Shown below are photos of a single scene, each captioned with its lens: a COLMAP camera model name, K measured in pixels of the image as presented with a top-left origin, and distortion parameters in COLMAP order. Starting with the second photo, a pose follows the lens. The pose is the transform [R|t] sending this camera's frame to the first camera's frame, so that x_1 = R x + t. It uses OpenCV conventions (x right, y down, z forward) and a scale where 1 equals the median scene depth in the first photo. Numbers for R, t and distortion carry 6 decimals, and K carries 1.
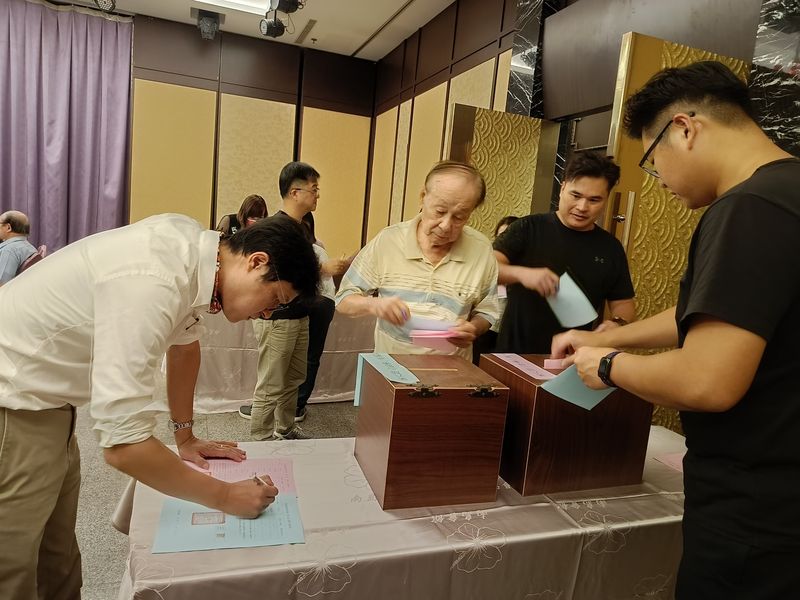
lens RADIAL K [[564.0, 0, 406.2], [0, 564.0, 303.5], [0, 0, 1]] dist [0.011879, -0.017281]
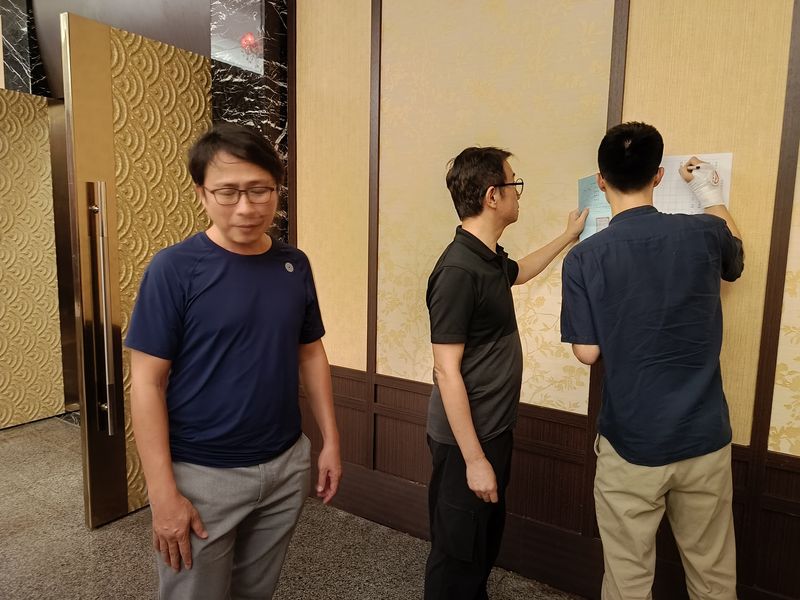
lens RADIAL K [[564.0, 0, 402.6], [0, 564.0, 300.5], [0, 0, 1]] dist [0.011879, -0.017281]
pose [[0.809050, -0.144751, 0.569636, 0.224137], [0.127343, 0.989347, 0.070541, 0.001595], [-0.573779, 0.015468, 0.818864, -0.084322]]
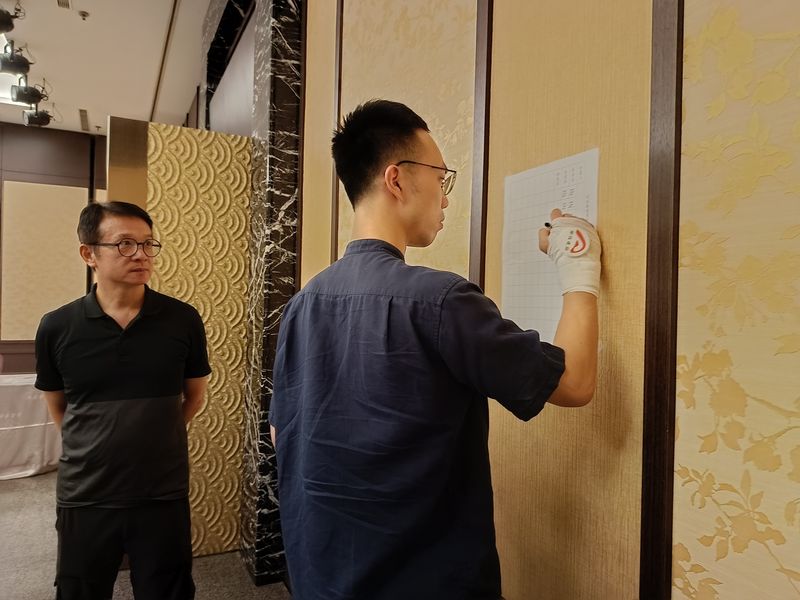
lens RADIAL K [[564.0, 0, 400.3], [0, 564.0, 305.1], [0, 0, 1]] dist [0.011879, -0.017281]
pose [[0.992989, -0.063638, 0.099614, 0.771905], [0.075240, 0.990229, -0.117414, 0.068242], [-0.091169, 0.124086, 0.988074, -0.119988]]
